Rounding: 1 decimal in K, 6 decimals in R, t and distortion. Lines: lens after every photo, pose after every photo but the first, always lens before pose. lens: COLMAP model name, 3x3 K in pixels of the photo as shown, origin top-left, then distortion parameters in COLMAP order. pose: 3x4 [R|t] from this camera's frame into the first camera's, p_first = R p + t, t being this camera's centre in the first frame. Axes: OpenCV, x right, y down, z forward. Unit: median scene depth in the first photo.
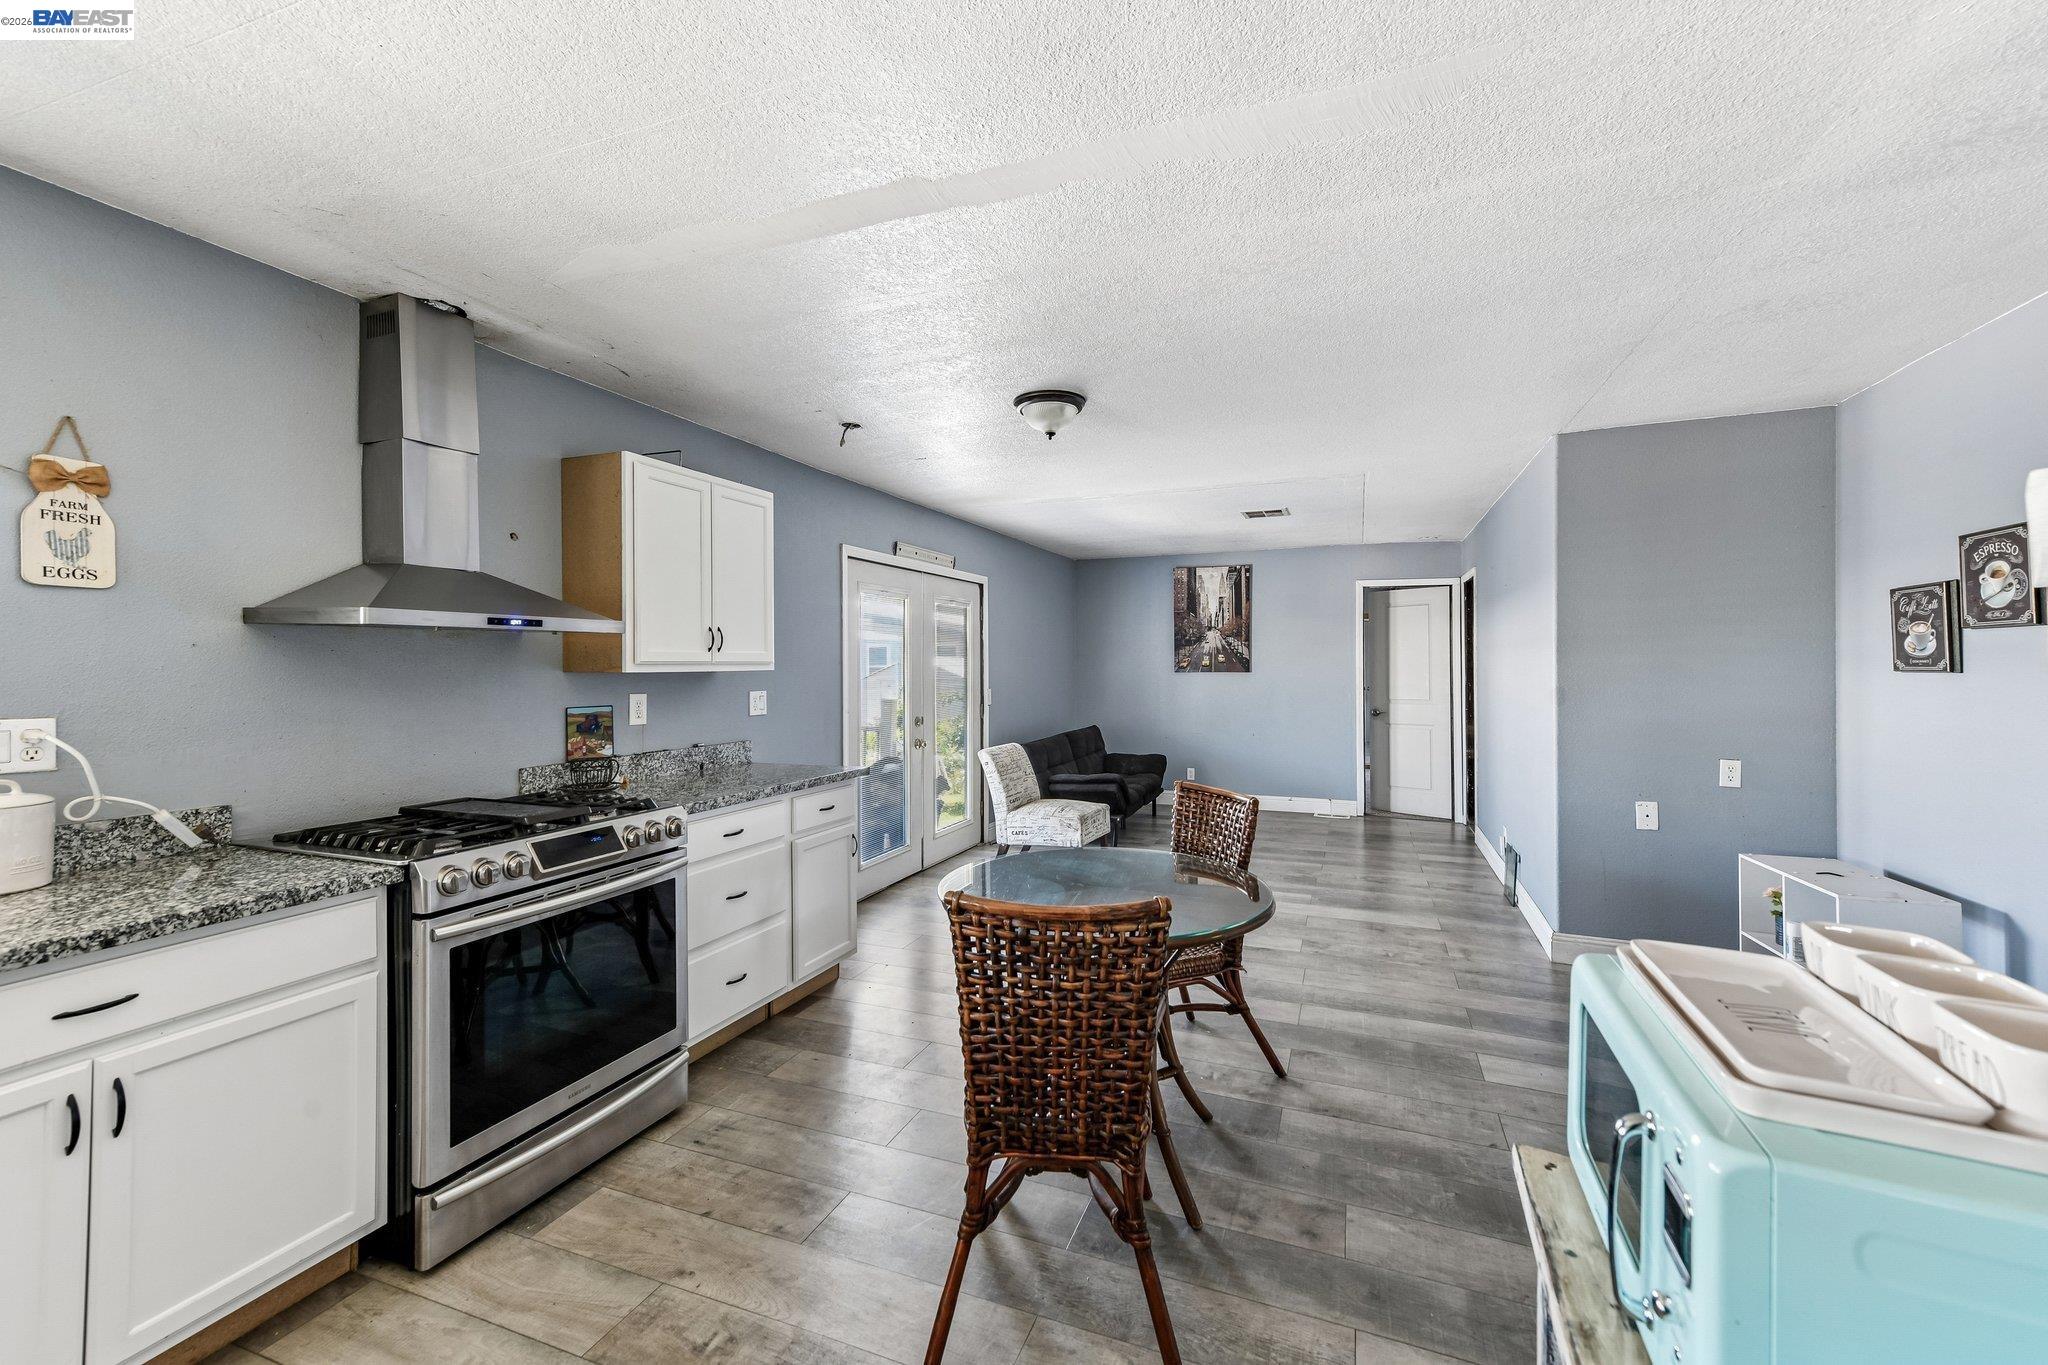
lens RADIAL K [[824.8, 0, 1034.2], [0, 824.8, 647.3], [0, 0, 1]] dist [0.016234, 0.000006]
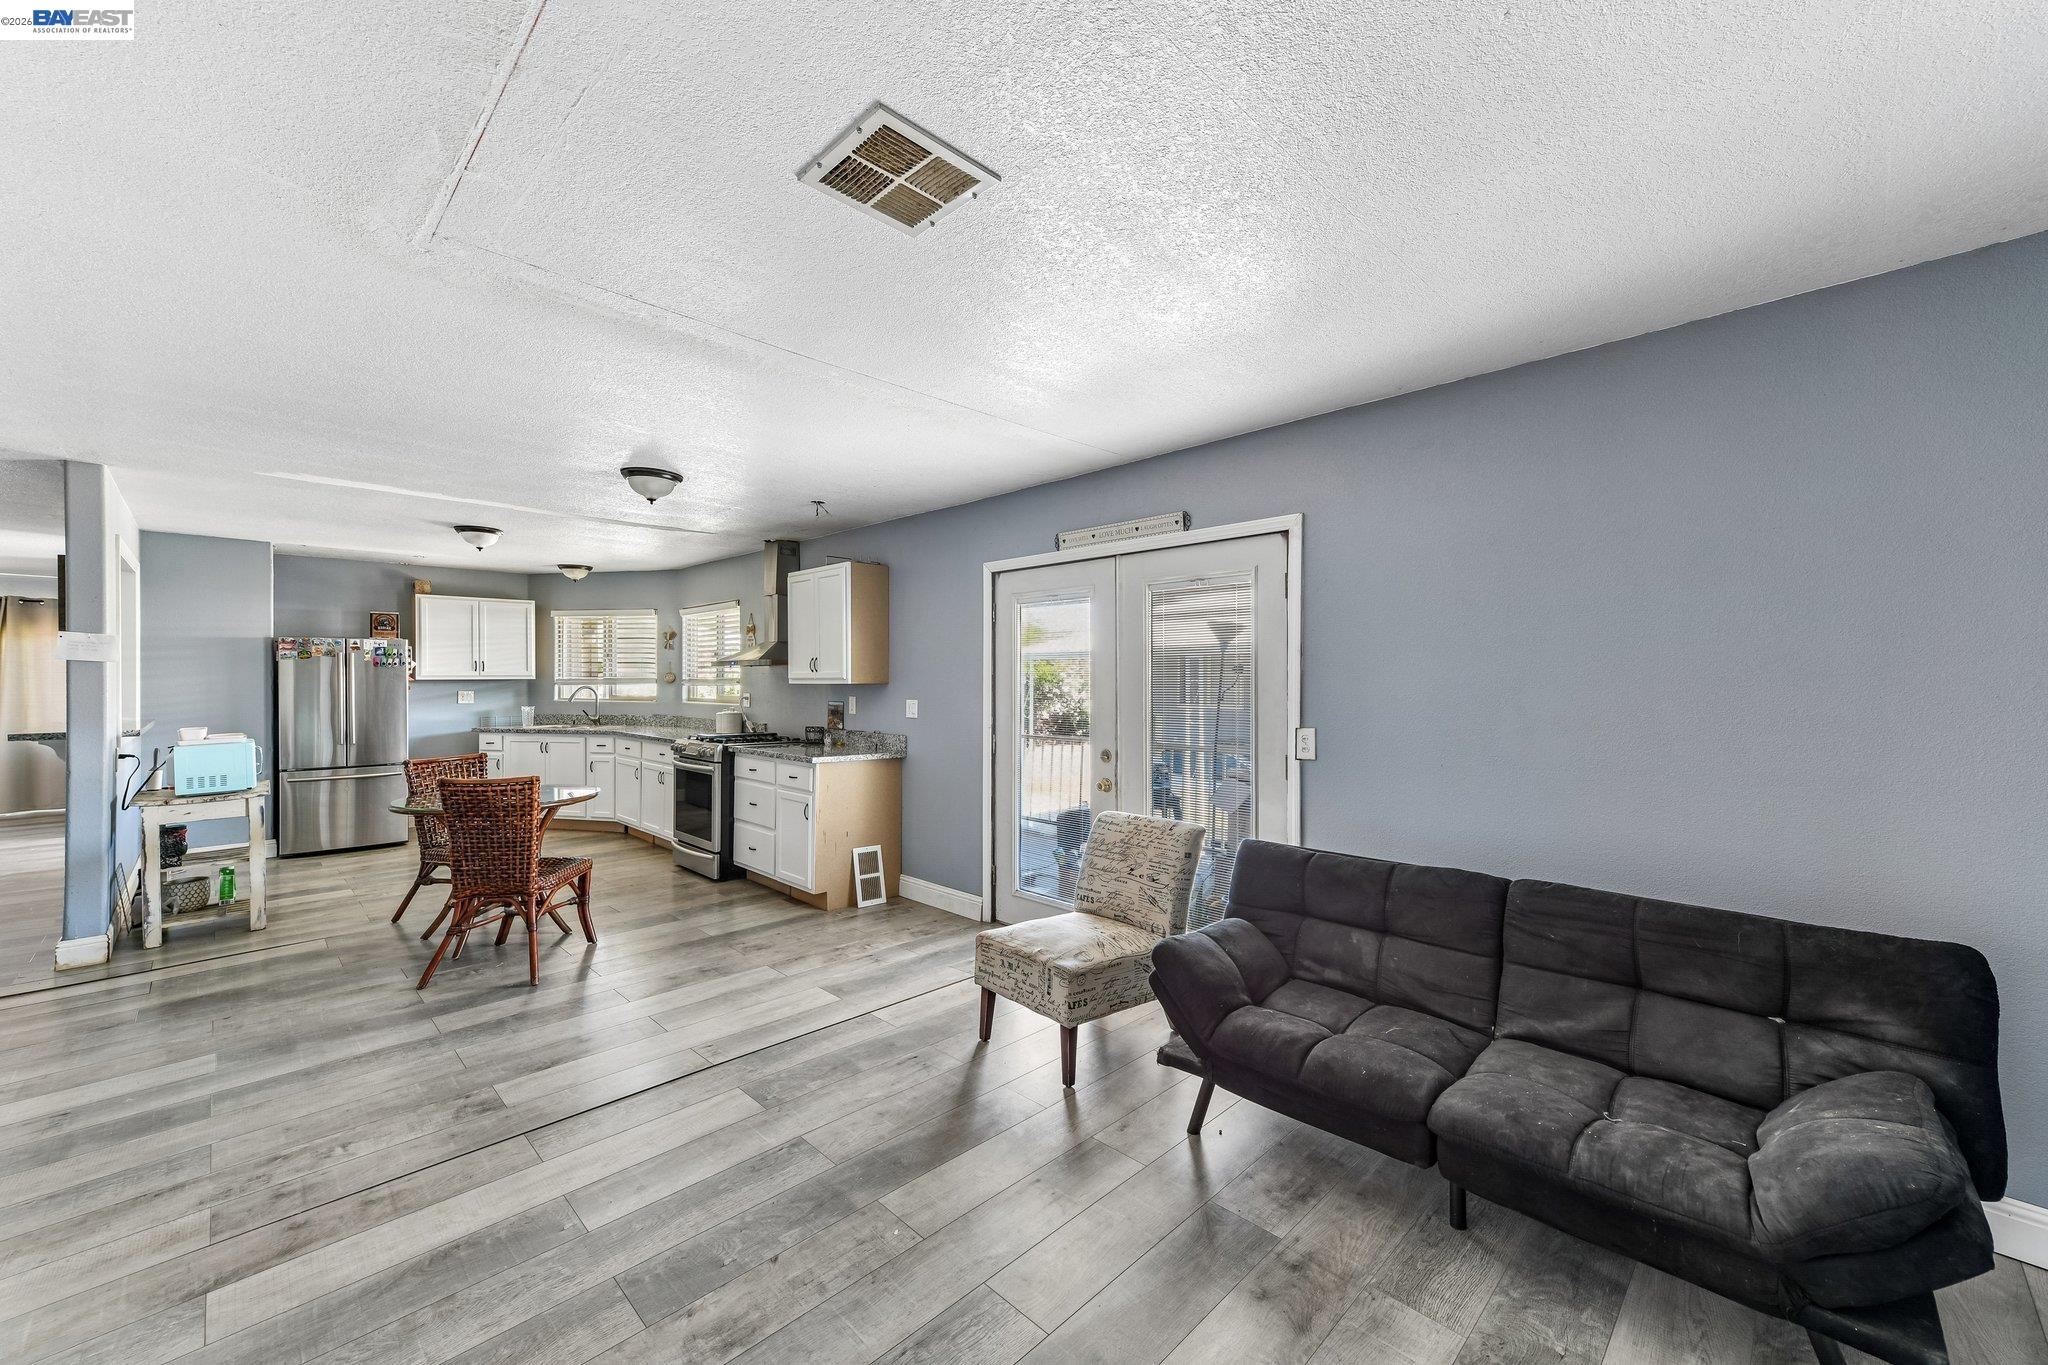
lens RADIAL K [[813.1, 0, 1070.7], [0, 813.1, 679.9], [0, 0, 1]] dist [0.001023, 0.000197]
pose [[-0.379801, -0.001836, -0.925066, 1.378079], [0.018172, 0.999790, -0.009445, 0.066788], [0.924890, -0.020398, -0.379688, 3.064652]]
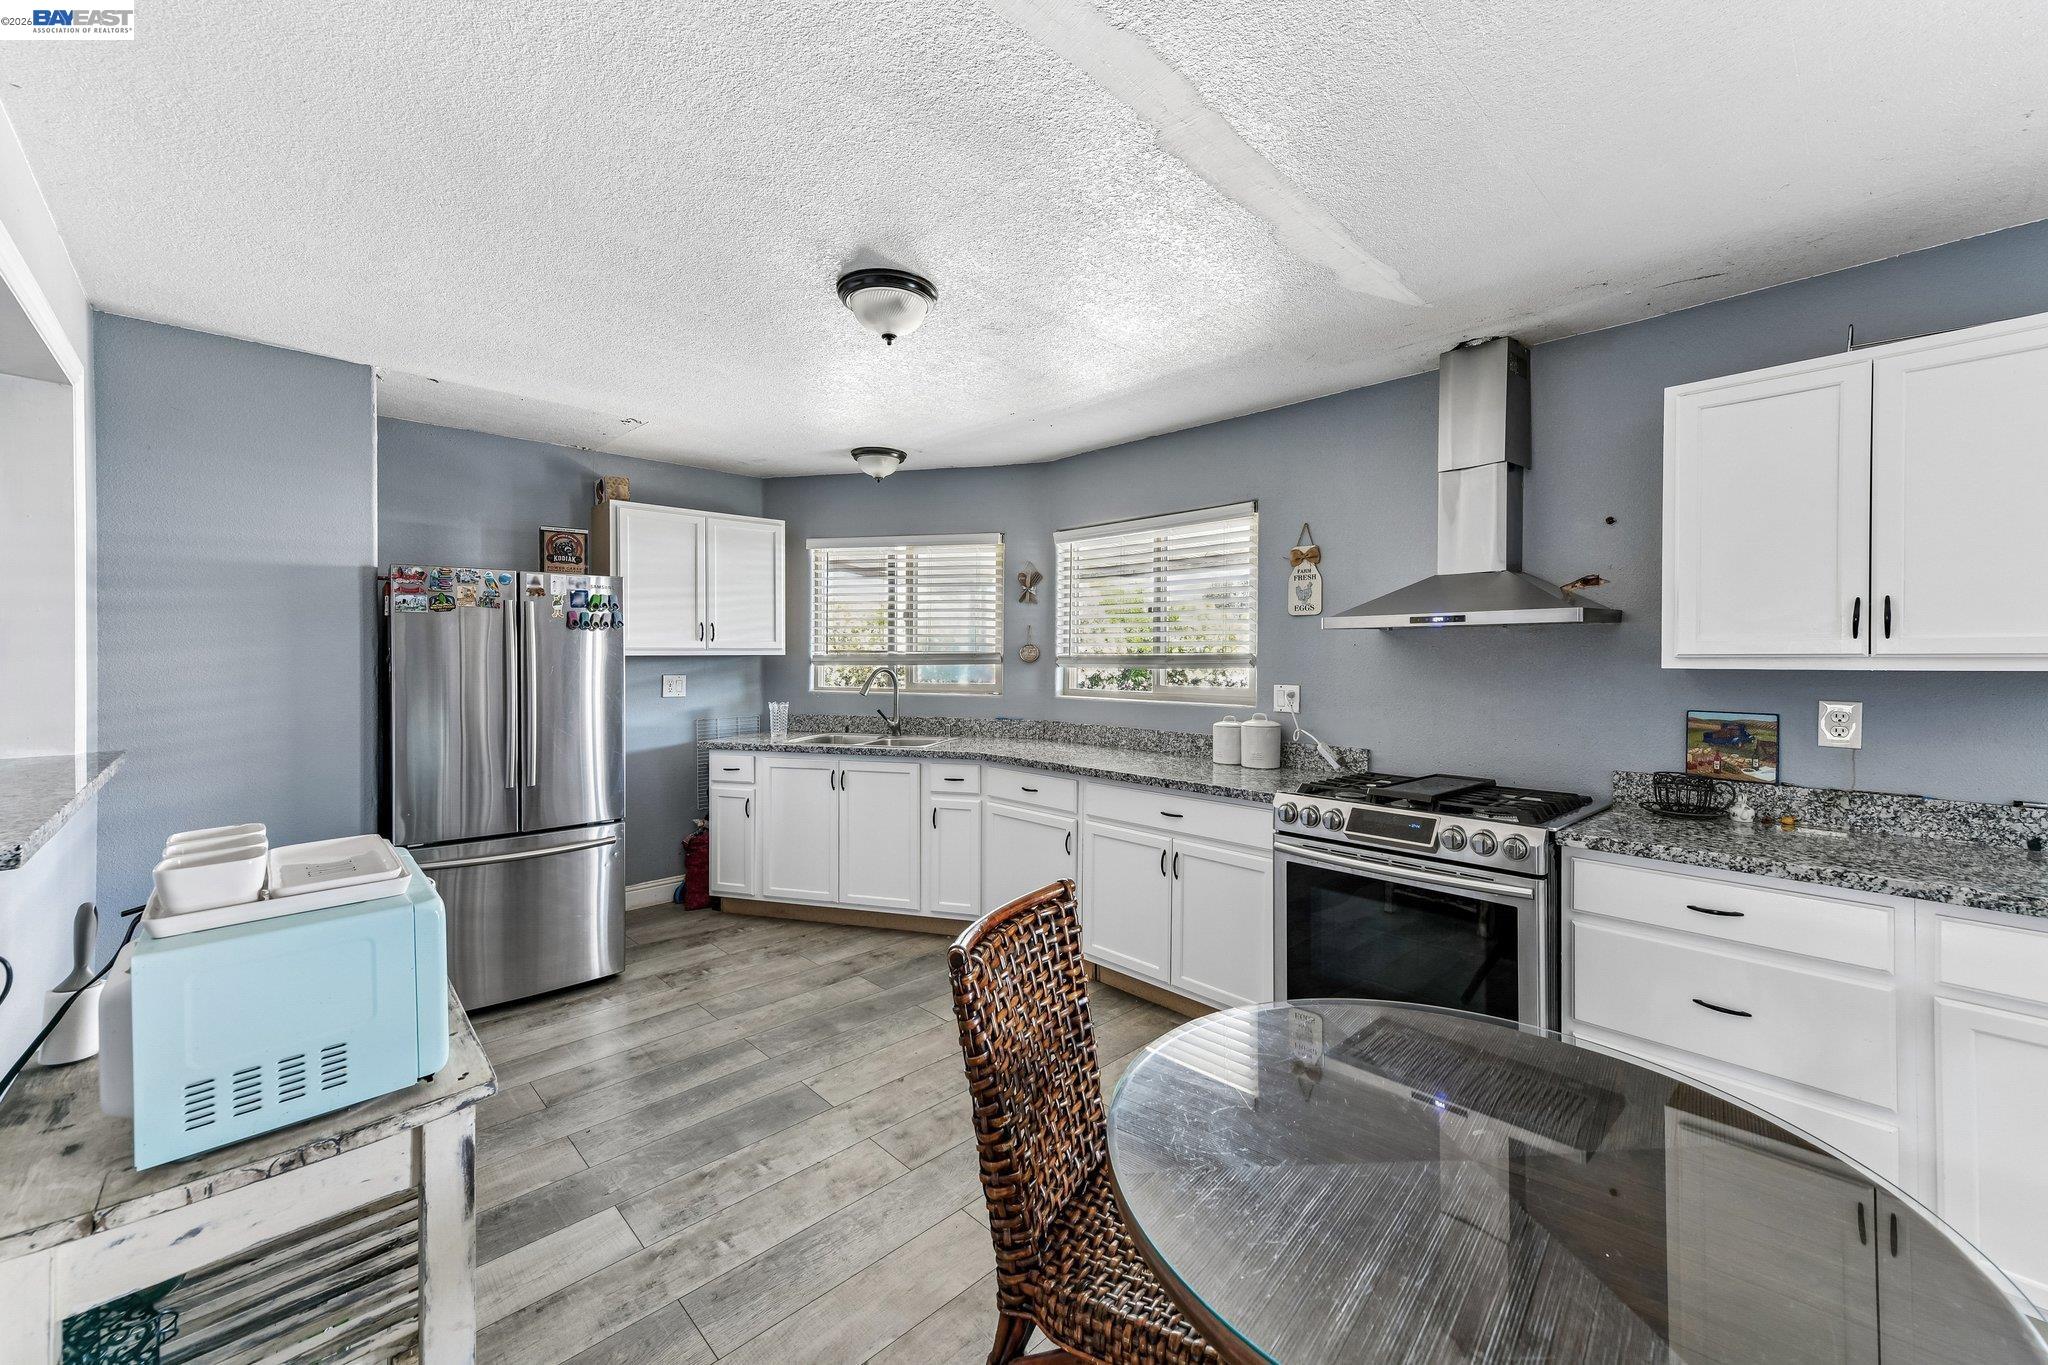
lens RADIAL K [[817.8, 0, 1037.0], [0, 817.8, 658.8], [0, 0, 1]] dist [0.012334, -0.000038]
pose [[-0.416904, 0.000201, -0.908951, 0.609425], [0.016073, 0.999845, -0.007151, 0.022185], [0.908809, -0.017591, -0.416842, 1.011300]]
